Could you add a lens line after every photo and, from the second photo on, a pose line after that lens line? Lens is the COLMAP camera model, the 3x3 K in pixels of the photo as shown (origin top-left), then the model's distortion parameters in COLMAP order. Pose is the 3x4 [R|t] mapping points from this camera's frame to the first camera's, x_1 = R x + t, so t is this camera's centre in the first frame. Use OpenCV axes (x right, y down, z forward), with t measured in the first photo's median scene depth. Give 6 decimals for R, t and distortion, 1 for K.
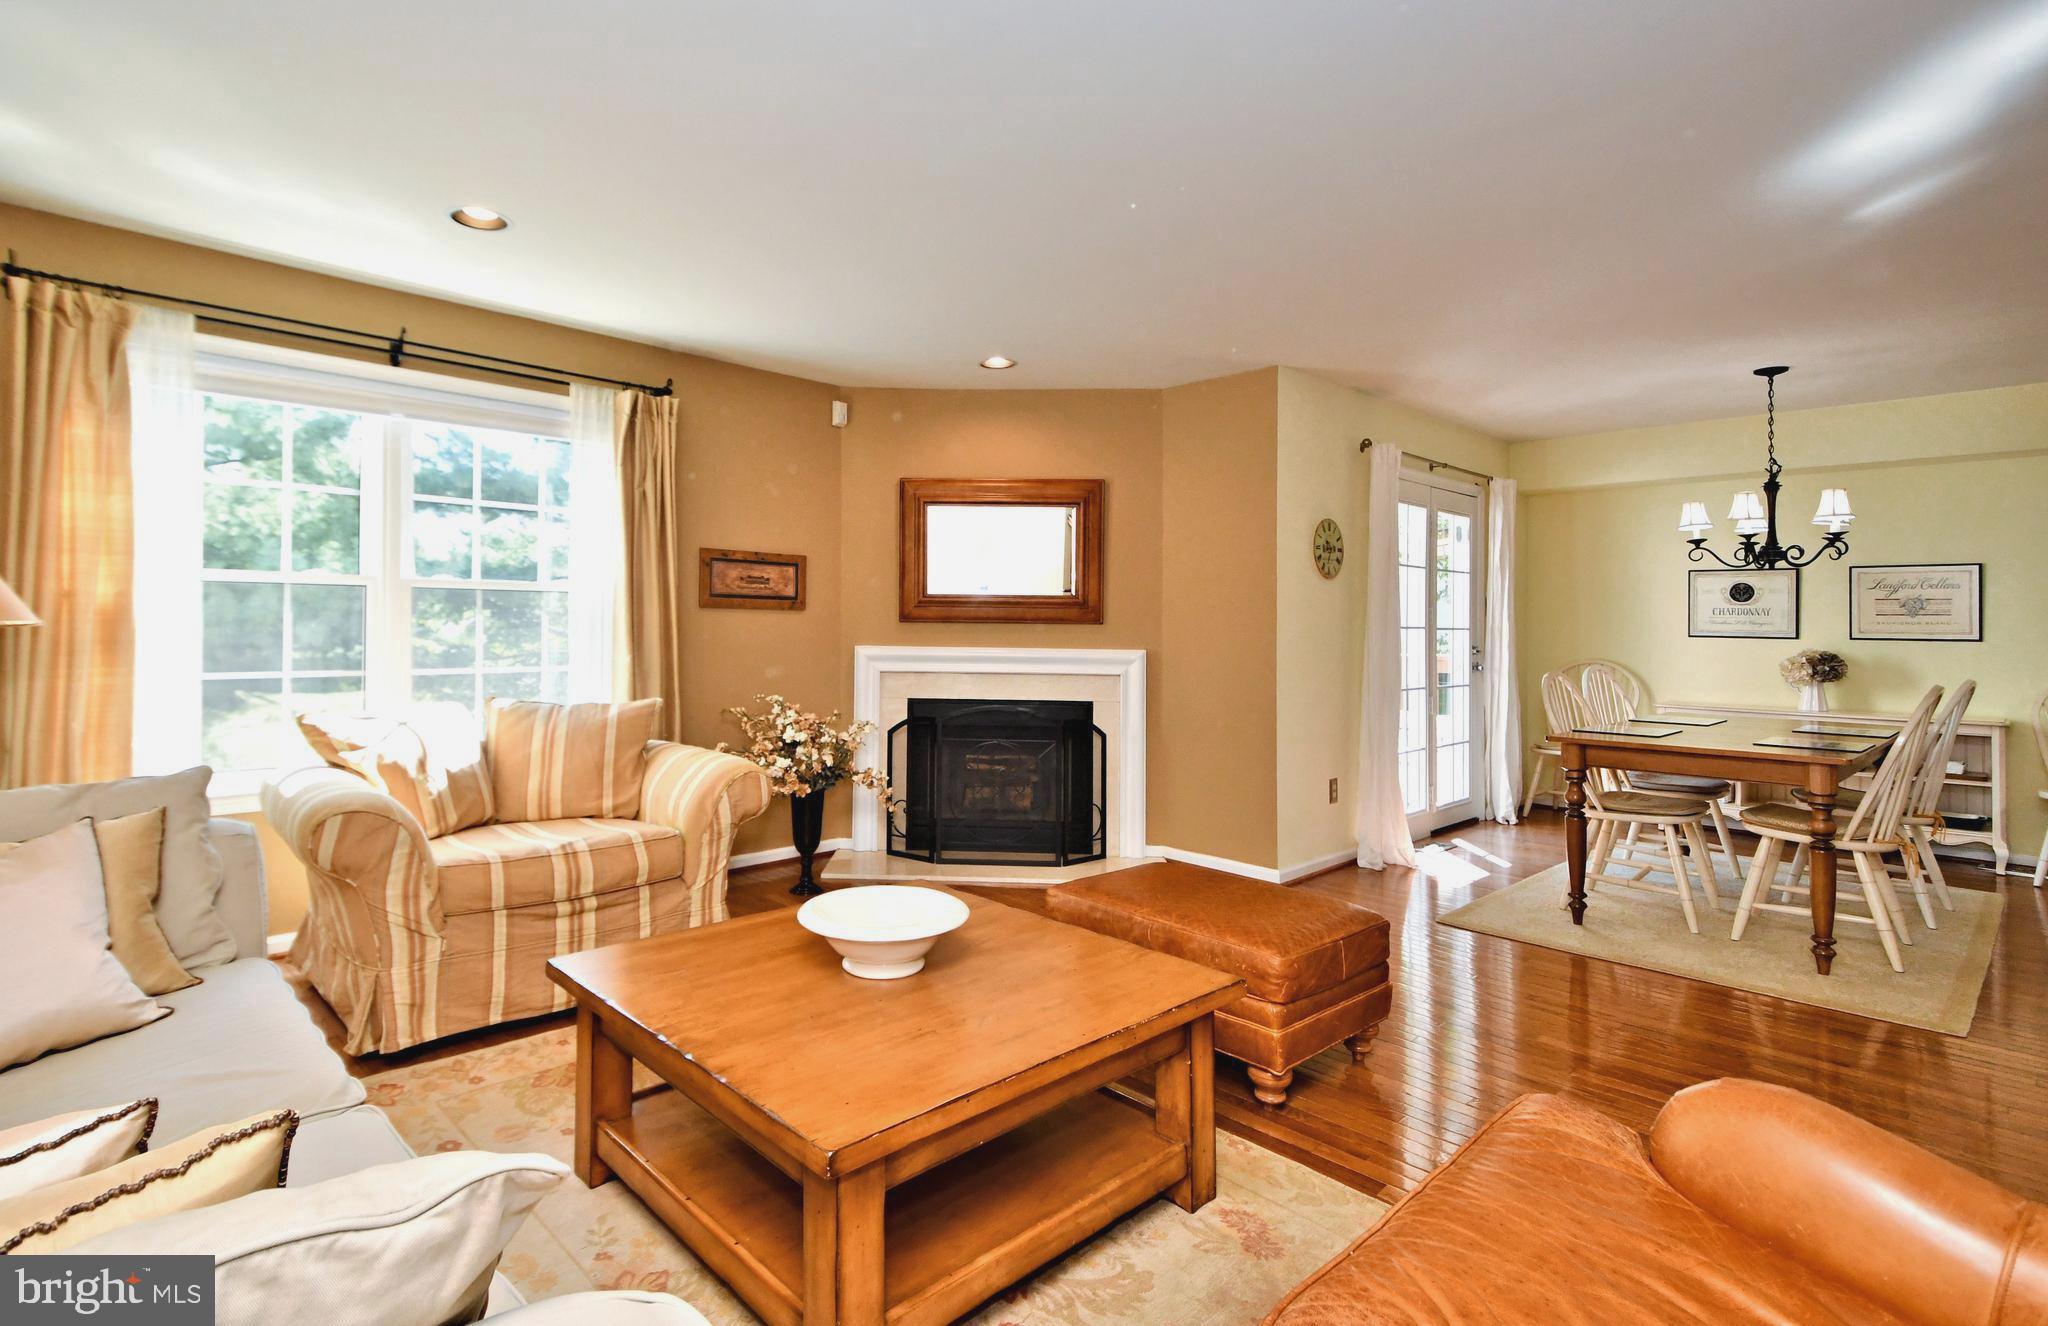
lens RADIAL K [[1010.4, 0, 1025.5], [0, 1010.4, 645.3], [0, 0, 1]] dist [-0.000111, -0.000022]
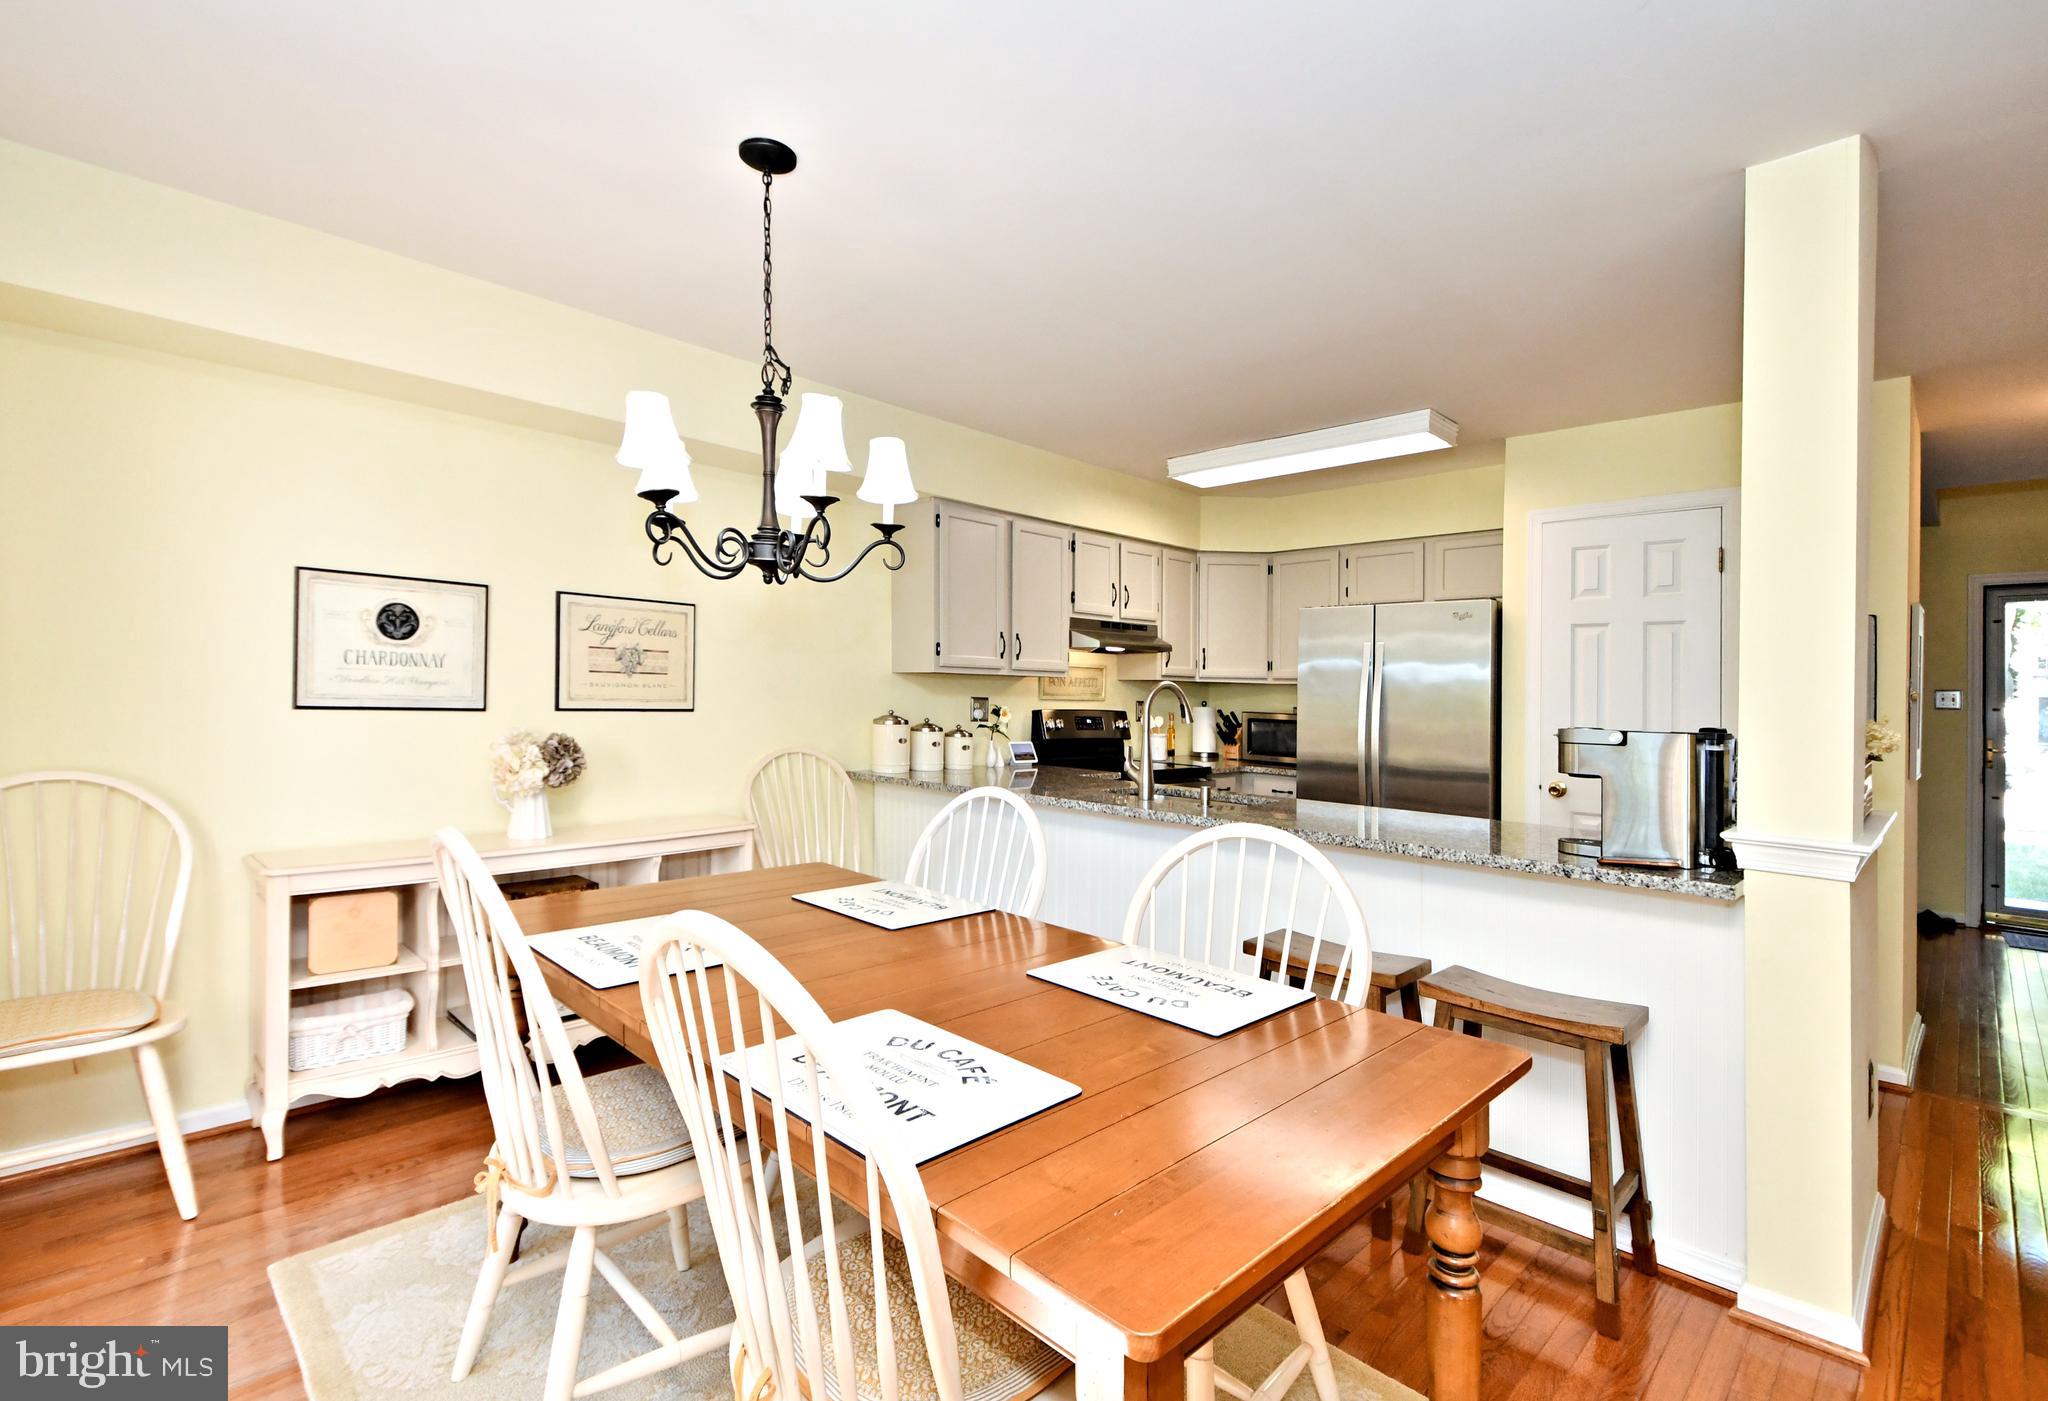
lens RADIAL K [[955.4, 0, 1025.7], [0, 955.4, 696.8], [0, 0, 1]] dist [0.000430, 0.000032]
pose [[-0.026206, -0.006012, 0.999638, 0.236243], [0.004726, 0.999970, 0.006138, -0.016753], [-0.999645, 0.004885, -0.026177, 0.746848]]
